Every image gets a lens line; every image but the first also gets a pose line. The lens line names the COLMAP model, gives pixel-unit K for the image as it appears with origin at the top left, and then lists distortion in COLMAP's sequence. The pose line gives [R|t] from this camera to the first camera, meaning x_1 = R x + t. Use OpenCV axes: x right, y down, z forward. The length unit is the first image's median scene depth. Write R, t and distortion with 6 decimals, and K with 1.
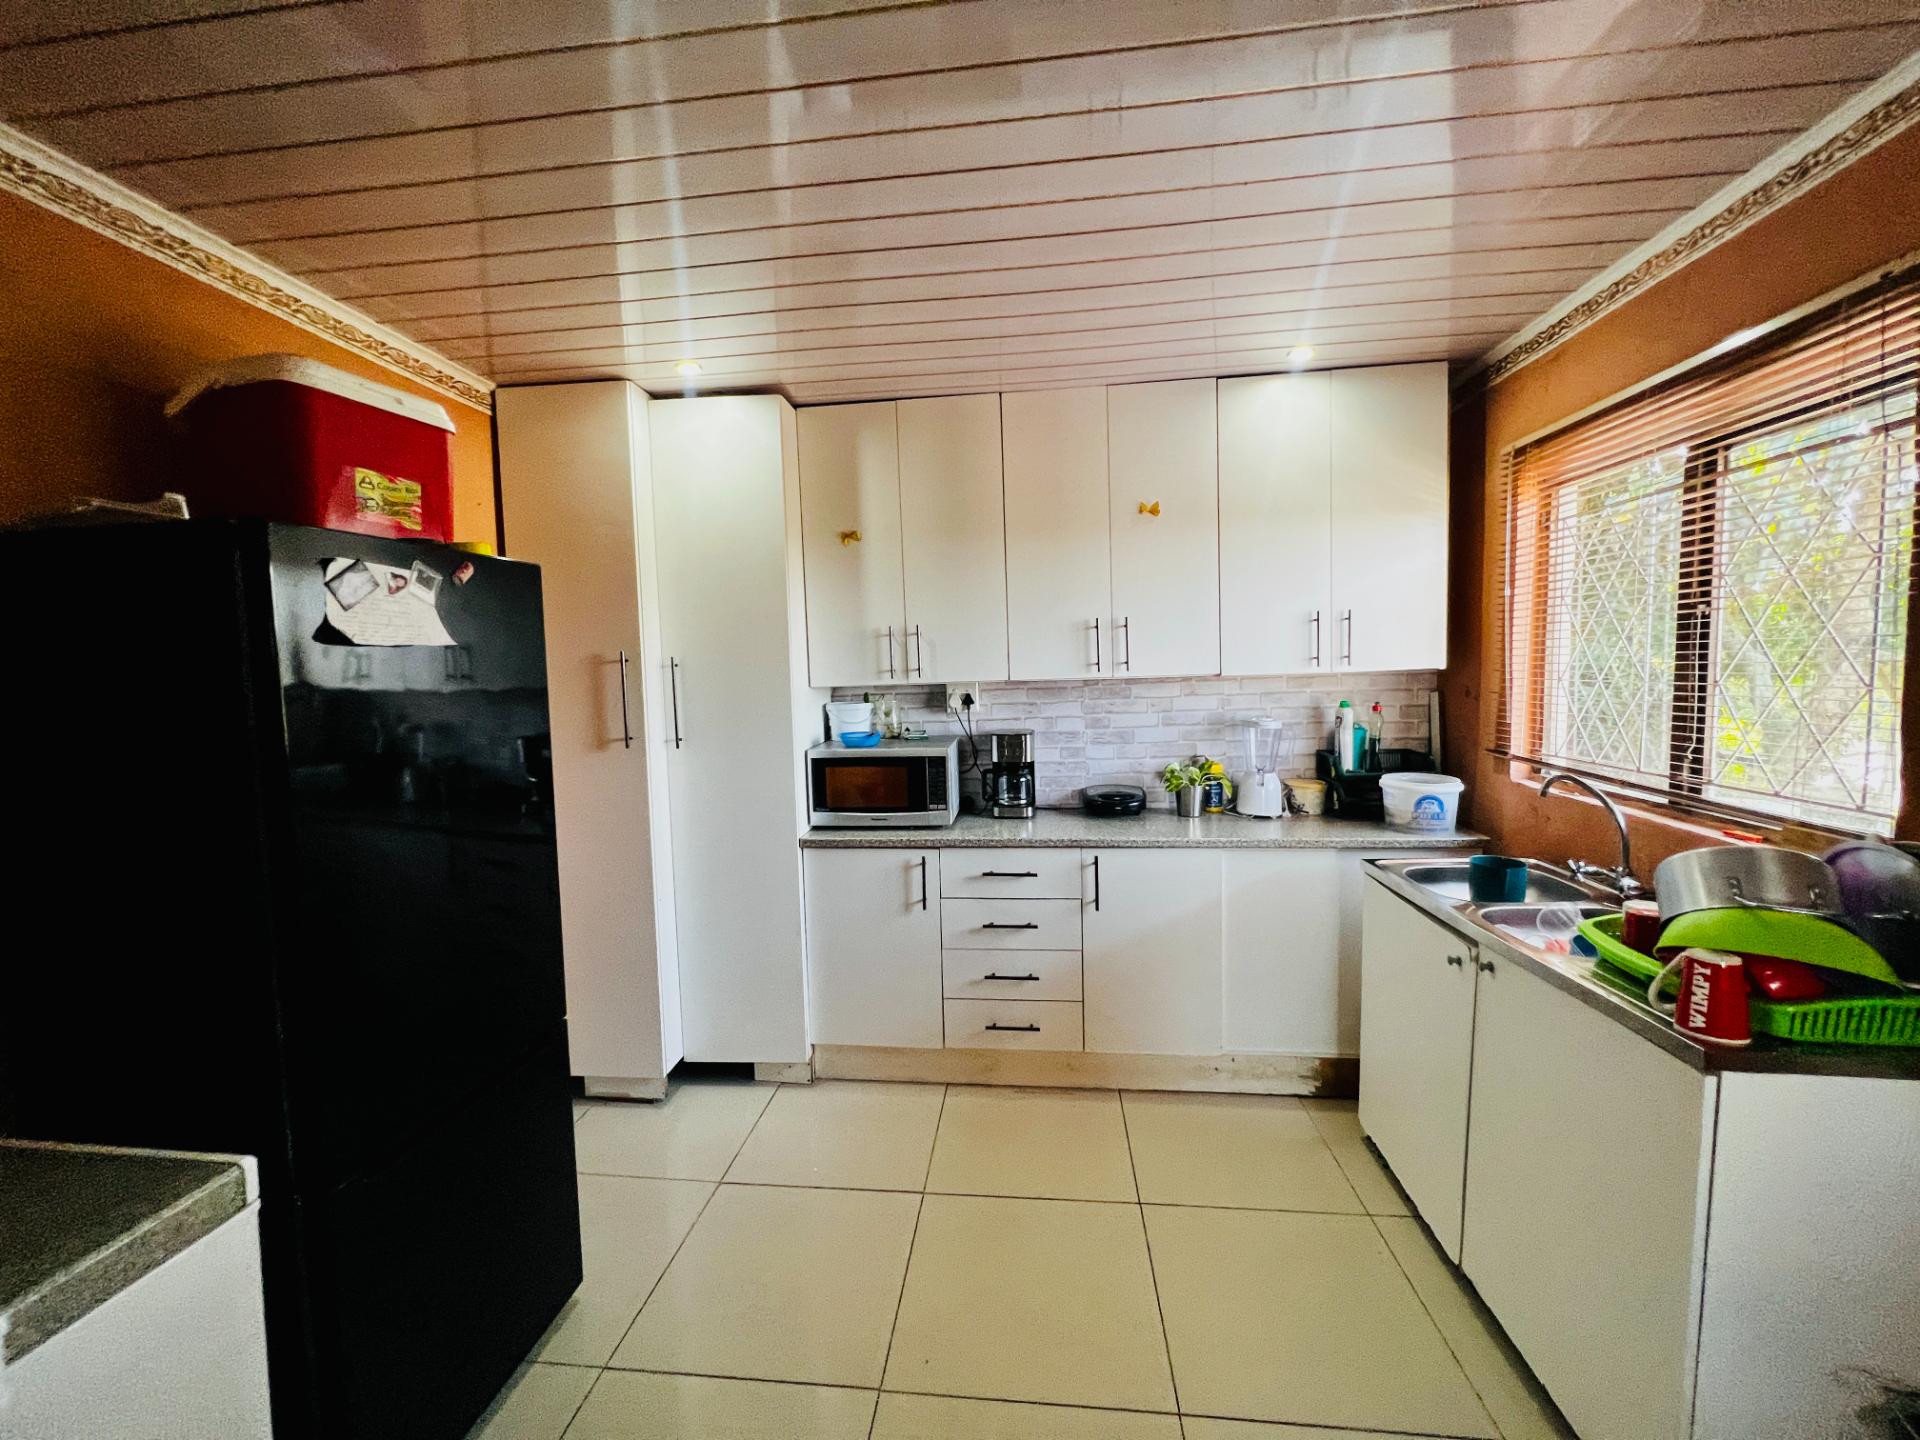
lens RADIAL K [[767.4, 0, 957.9], [0, 767.4, 716.9], [0, 0, 1]] dist [-0.001906, 0.000525]
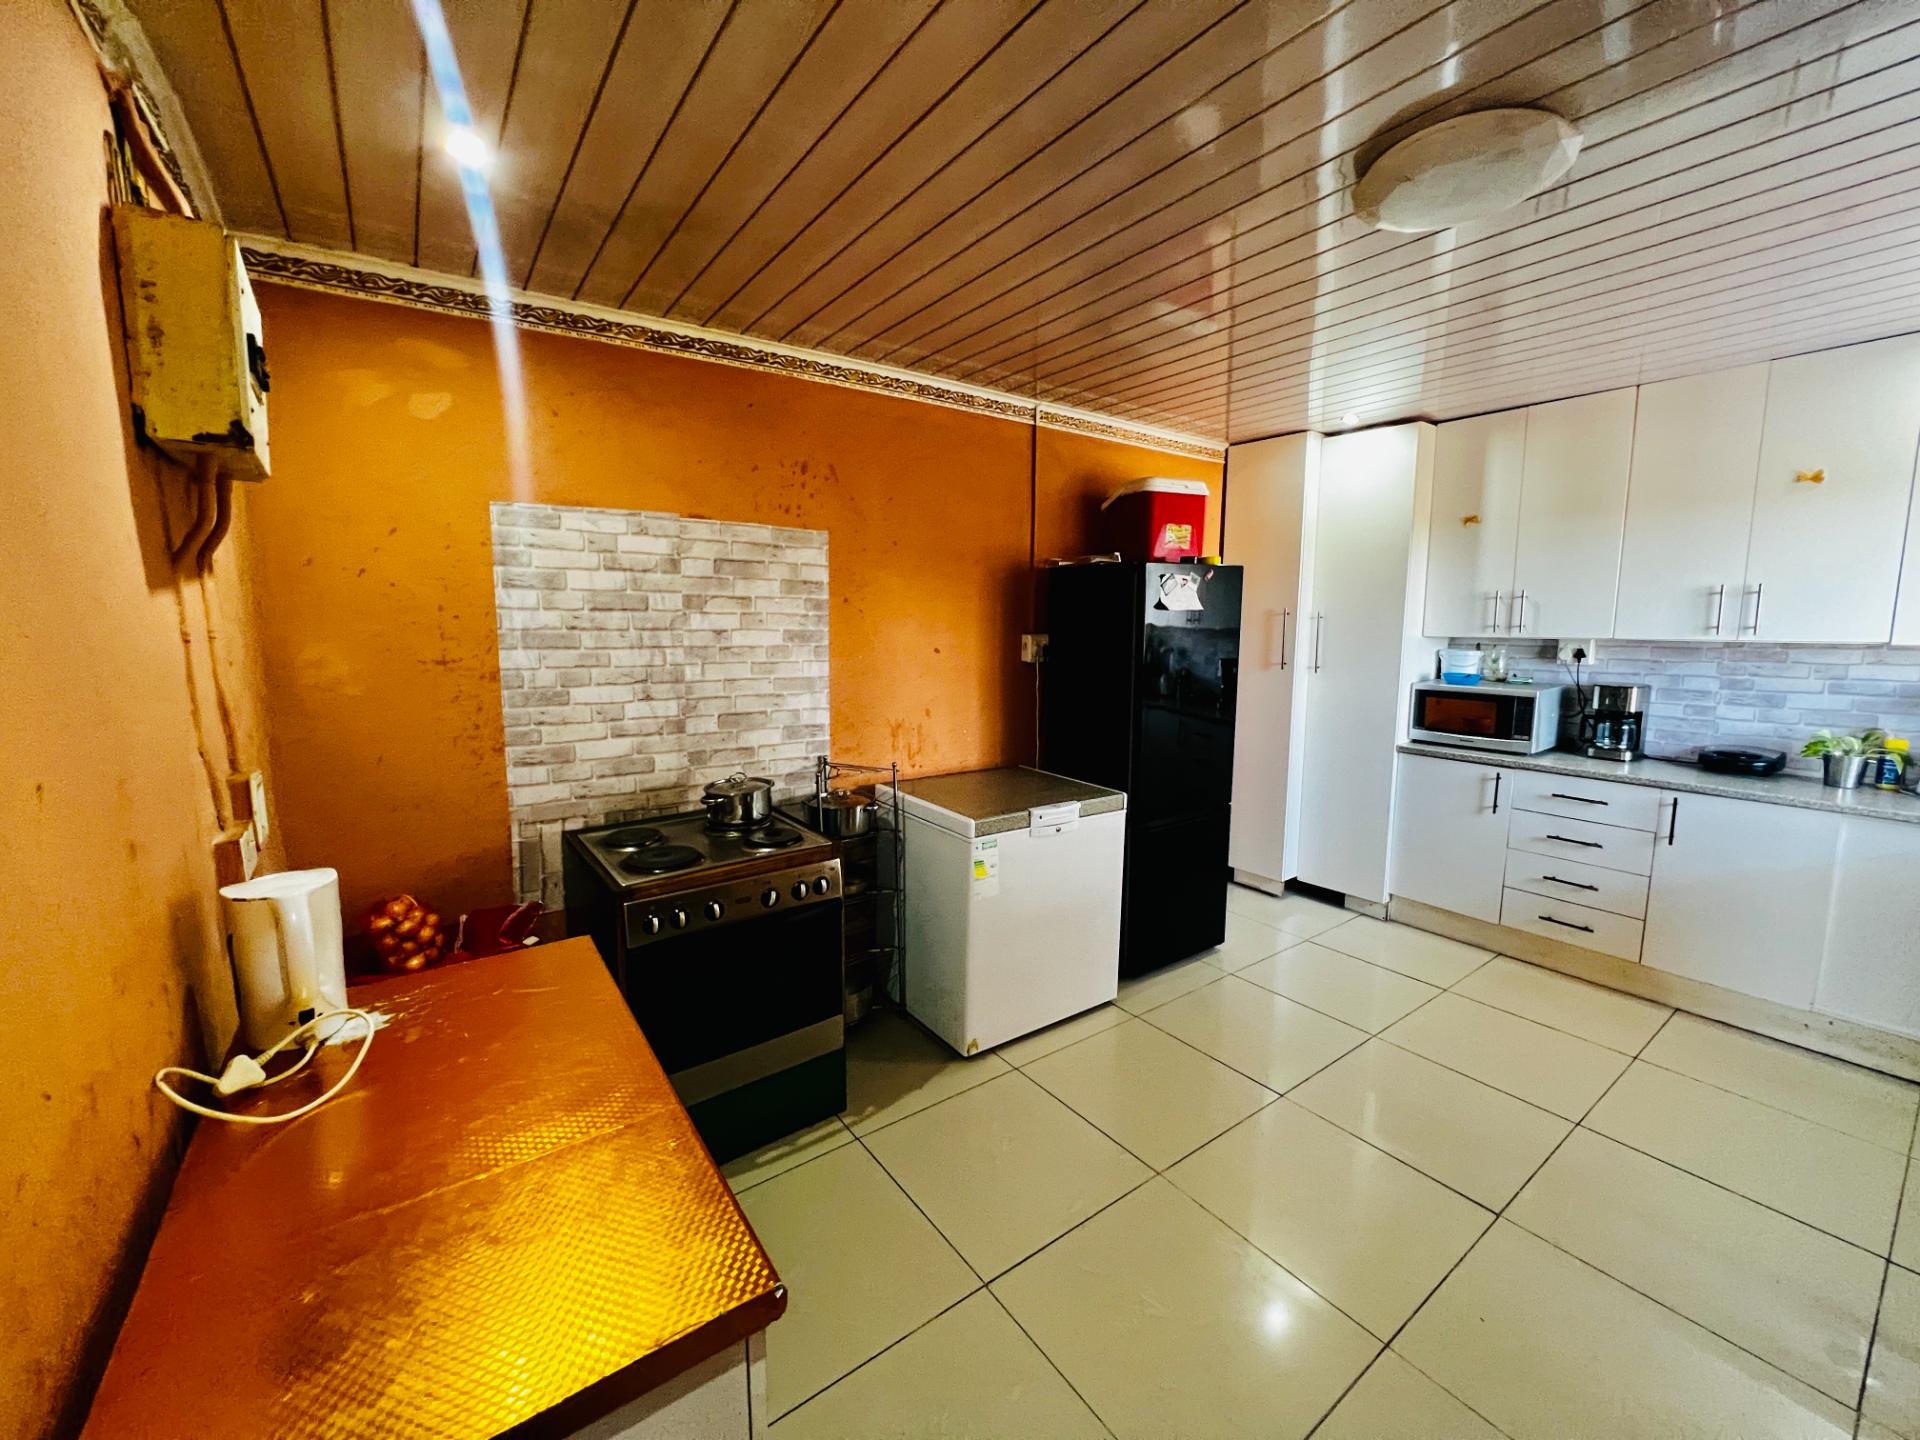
lens RADIAL K [[767.4, 0, 957.9], [0, 767.4, 716.9], [0, 0, 1]] dist [-0.001906, 0.000525]
pose [[0.670925, 0.124454, -0.731006, 0.277744], [-0.066324, 0.991936, 0.108005, 0.010894], [0.738553, -0.023980, 0.673769, -0.541118]]
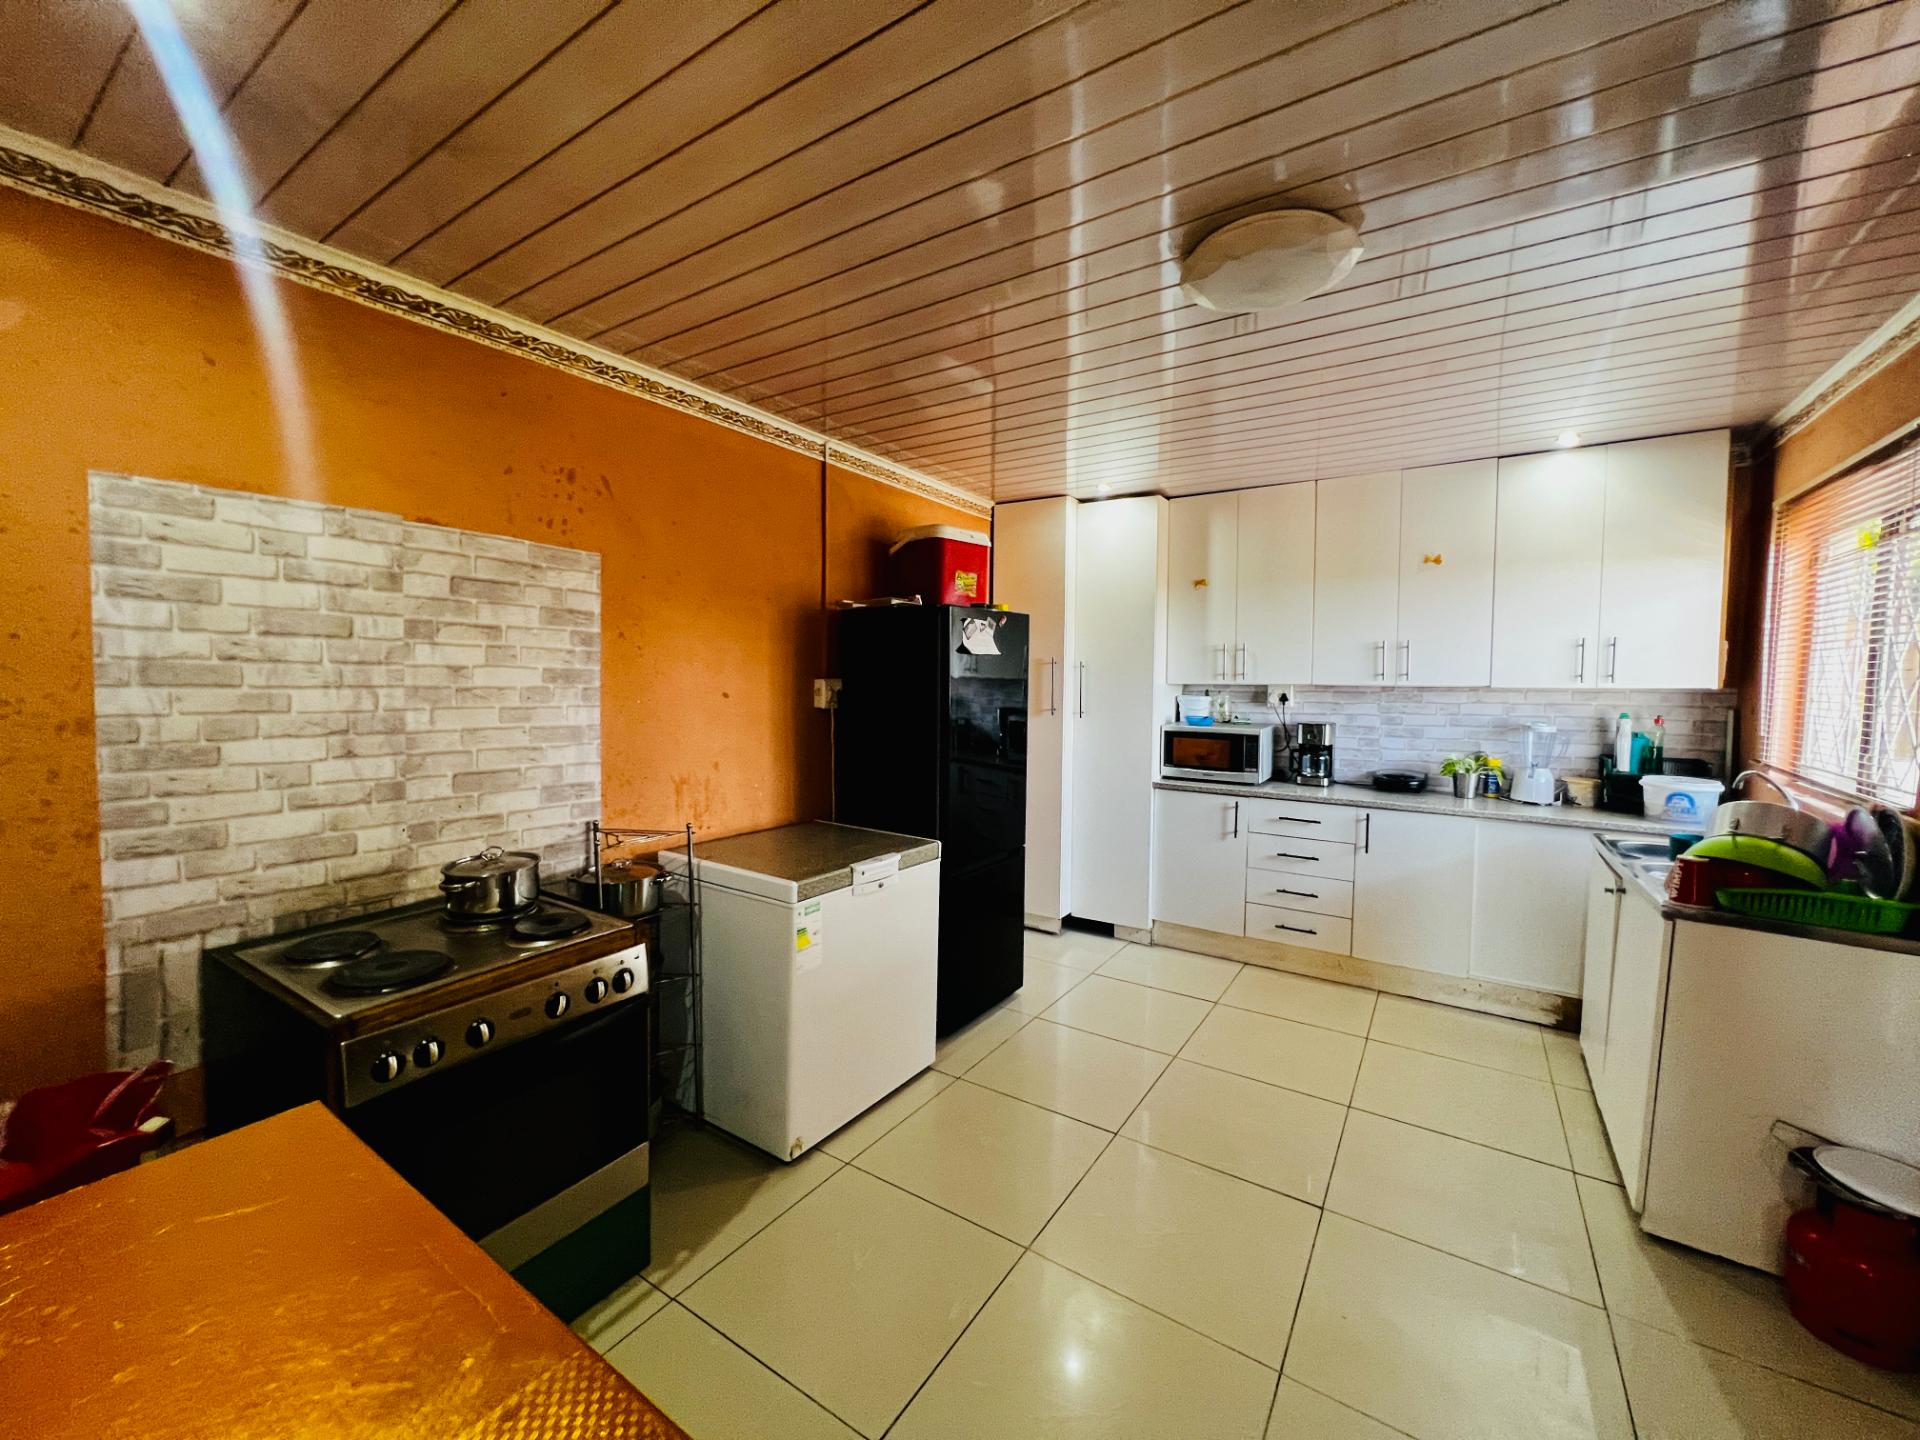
lens RADIAL K [[767.4, 0, 957.9], [0, 767.4, 716.9], [0, 0, 1]] dist [-0.001906, 0.000525]
pose [[0.889213, 0.059504, -0.453608, 0.137884], [-0.061880, 0.998037, 0.009619, 0.040019], [0.453290, 0.019516, 0.891149, -0.560384]]
